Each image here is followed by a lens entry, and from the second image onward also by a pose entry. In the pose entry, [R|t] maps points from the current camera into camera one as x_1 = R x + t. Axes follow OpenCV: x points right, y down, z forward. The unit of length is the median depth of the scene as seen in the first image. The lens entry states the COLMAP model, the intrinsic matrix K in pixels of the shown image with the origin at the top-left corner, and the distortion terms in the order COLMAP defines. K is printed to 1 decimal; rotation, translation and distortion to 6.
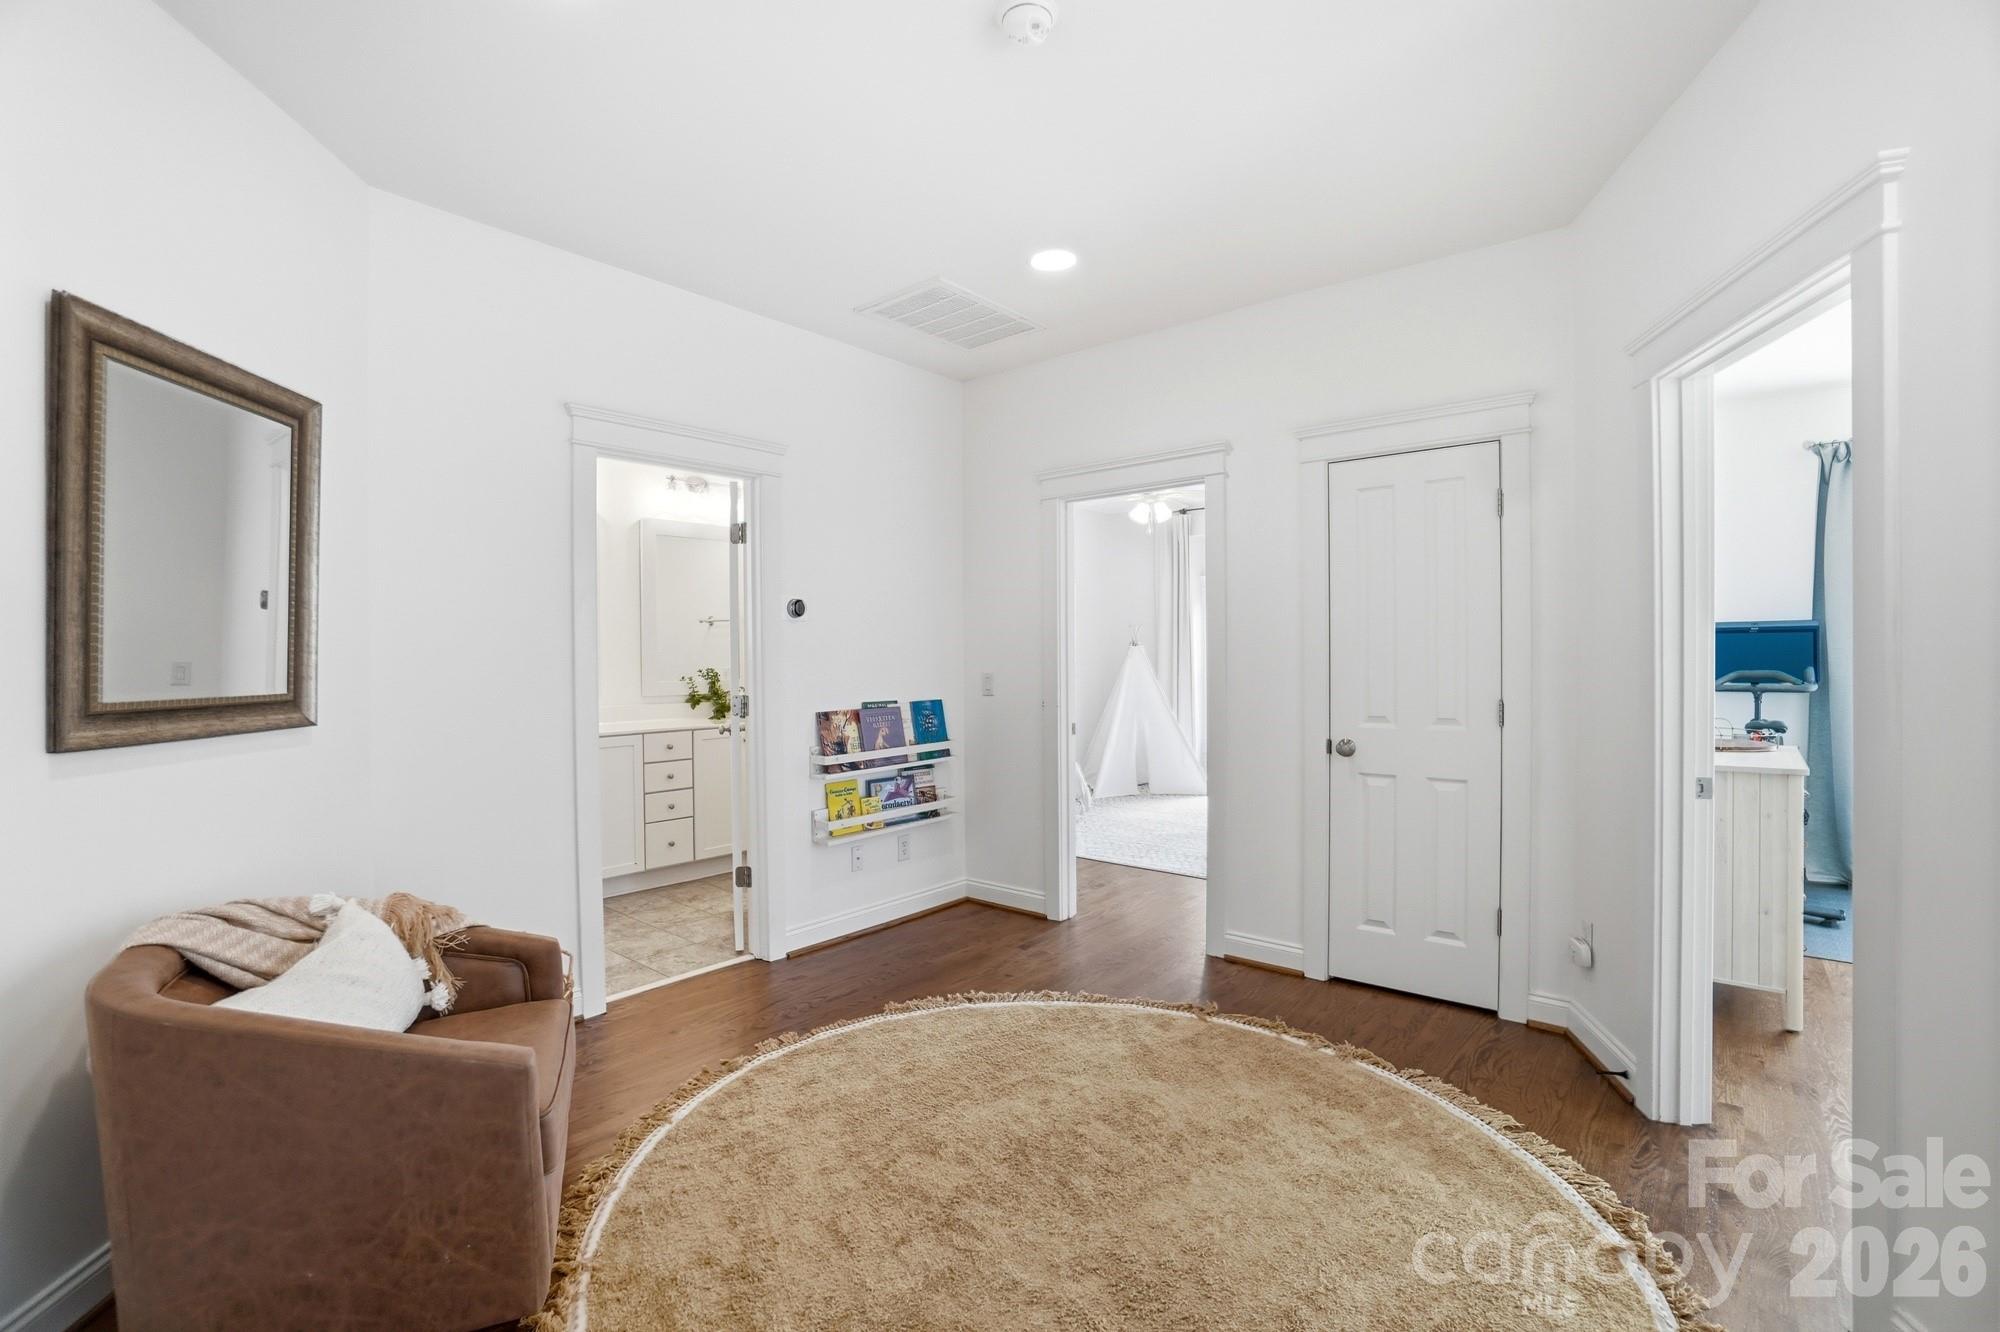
lens RADIAL K [[886.1, 0, 994.9], [0, 886.1, 656.1], [0, 0, 1]] dist [-0.045435, 0.015652]
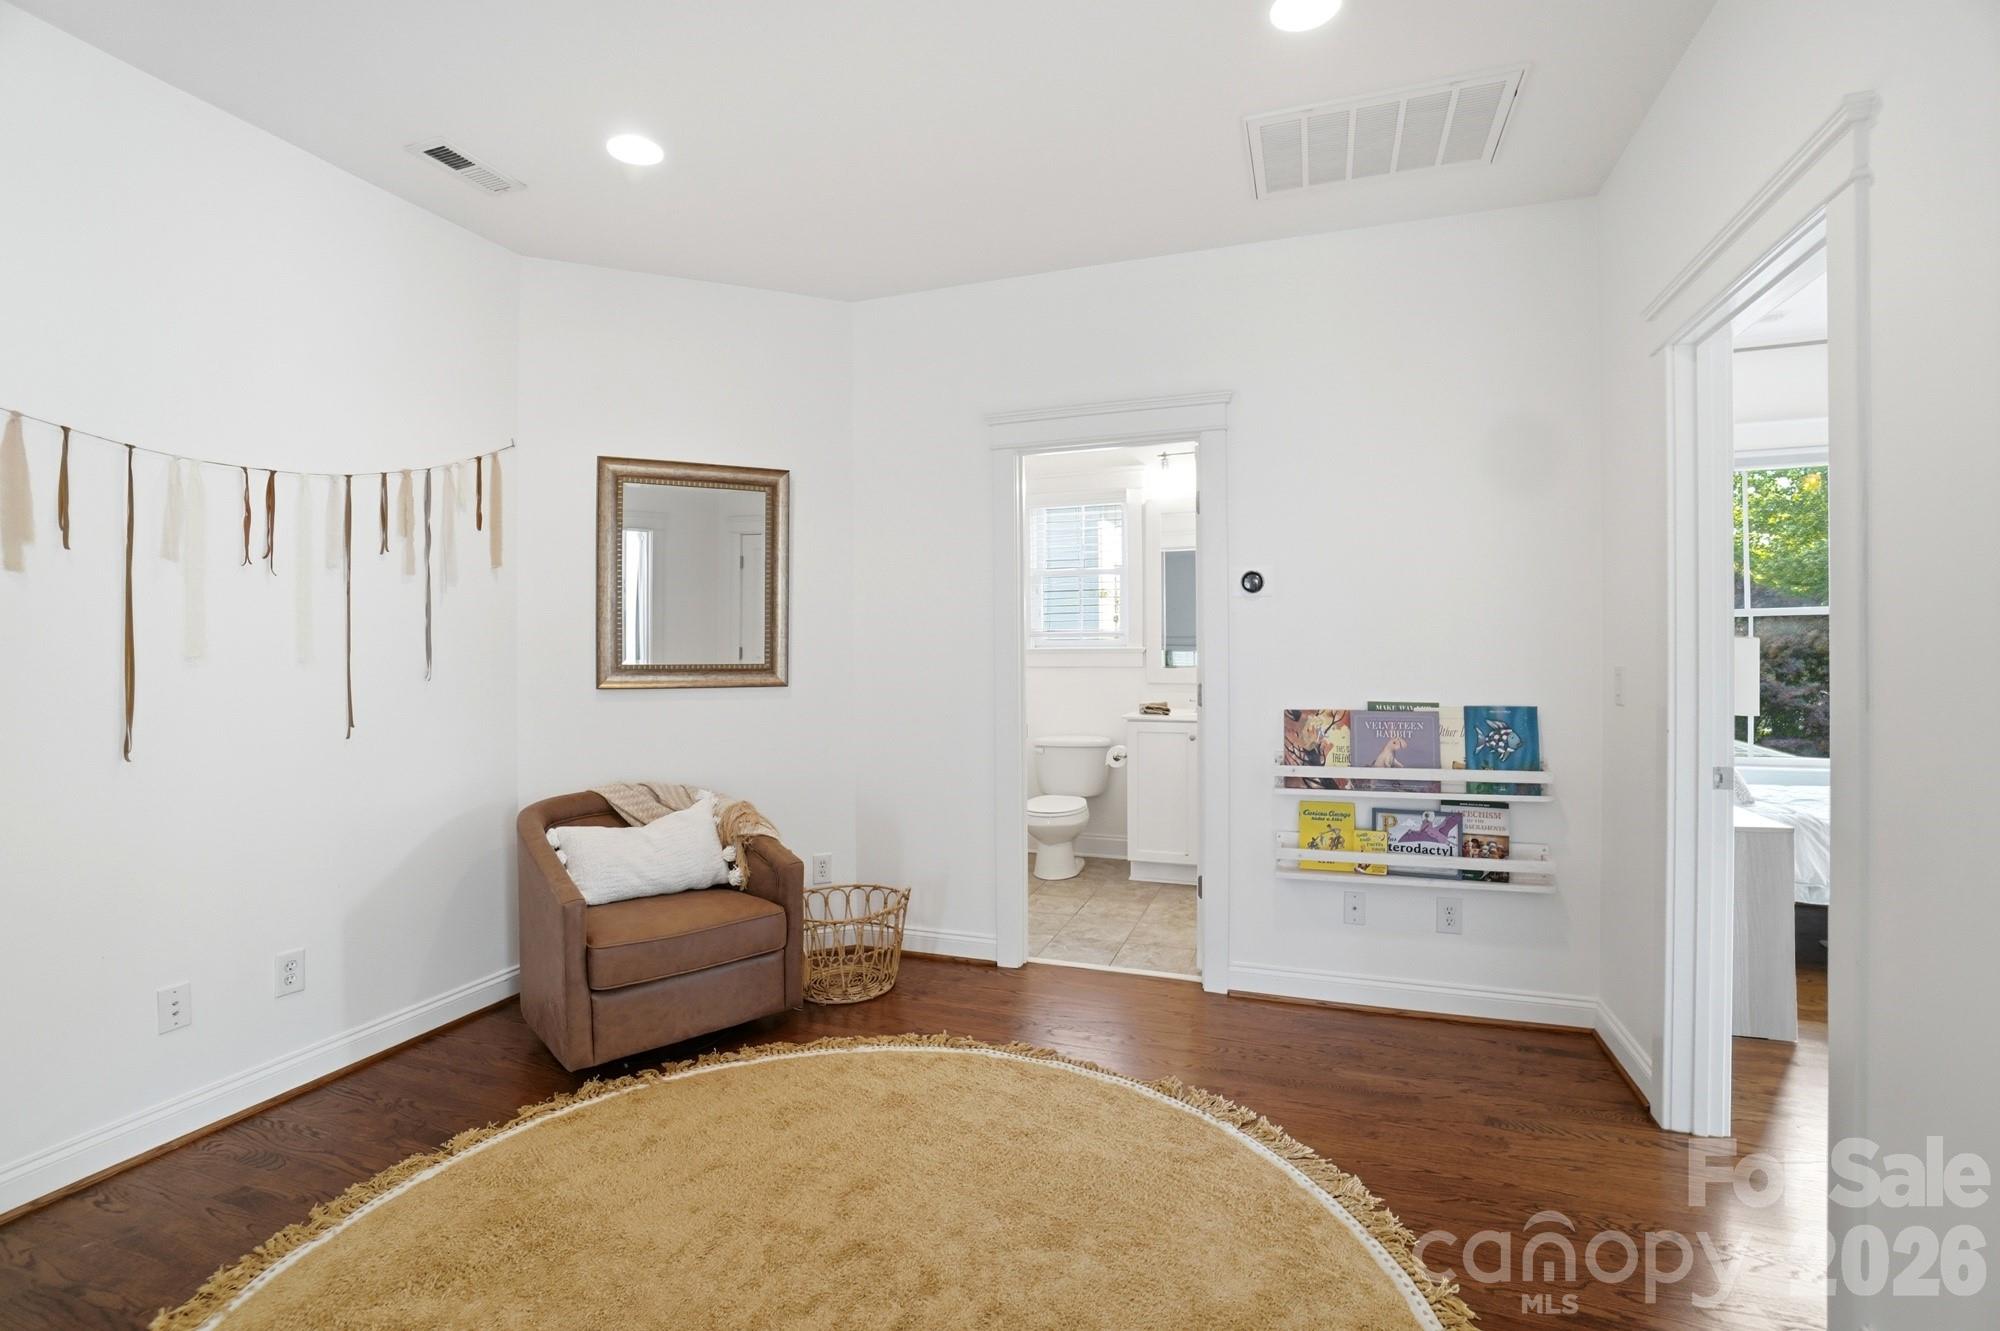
lens RADIAL K [[886.1, 0, 994.9], [0, 886.1, 655.6], [0, 0, 1]] dist [-0.045435, 0.015652]
pose [[0.352639, 0.003709, -0.935752, 0.444547], [-0.002284, 0.999993, 0.003103, 0.012312], [0.935757, 0.001043, 0.352644, 0.457907]]
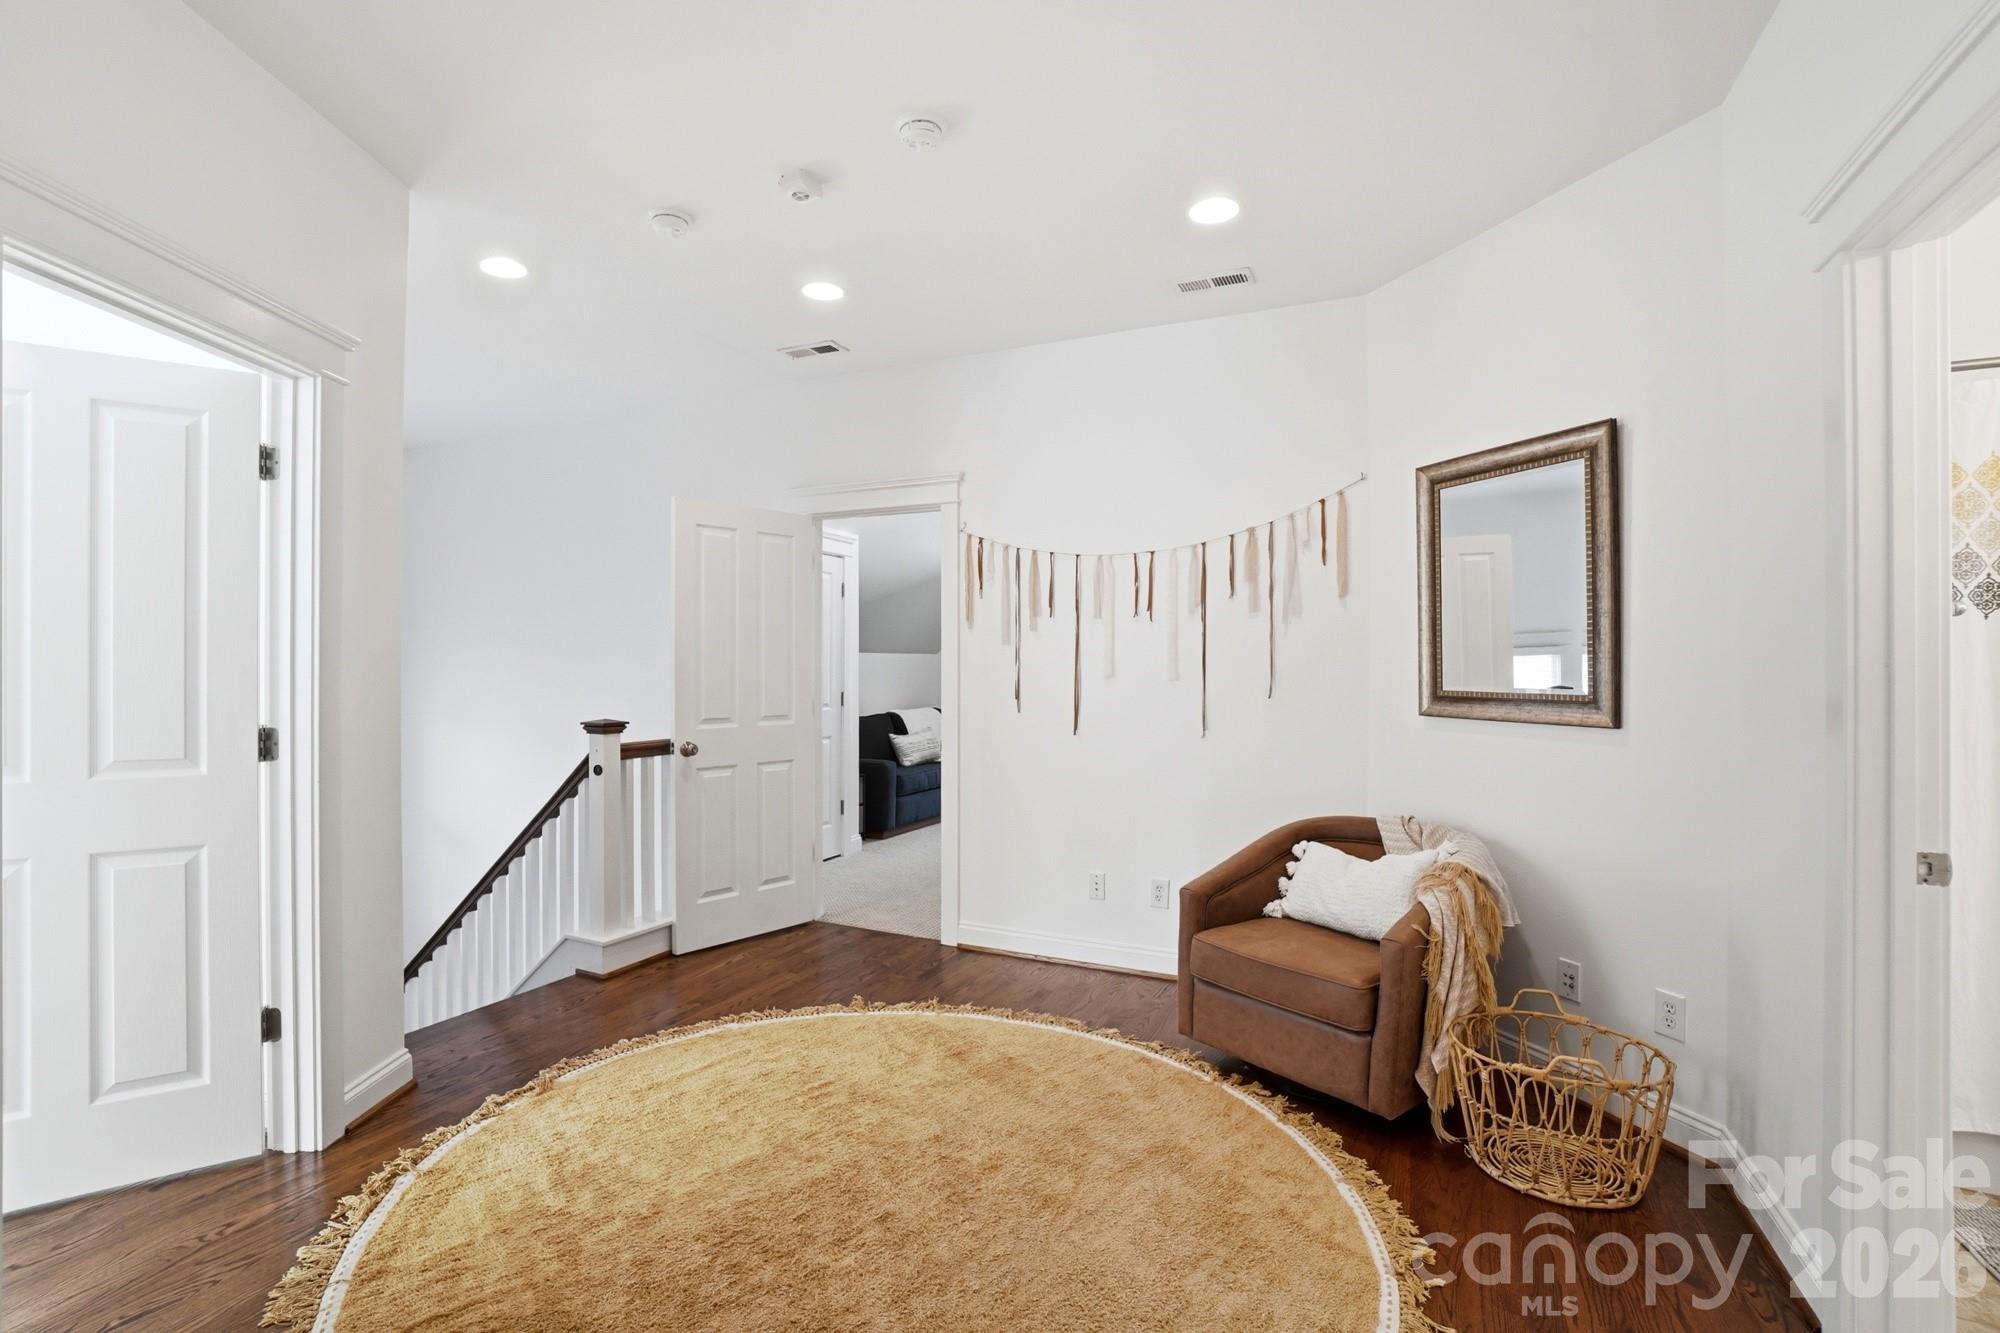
lens RADIAL K [[952.2, 0, 1004.5], [0, 952.2, 658.0], [0, 0, 1]] dist [-0.026813, 0.000130]
pose [[-0.960765, -0.004175, -0.277333, 0.136634], [-0.004849, 0.999987, 0.001746, -0.002541], [0.277322, 0.003022, -0.960772, 1.082942]]
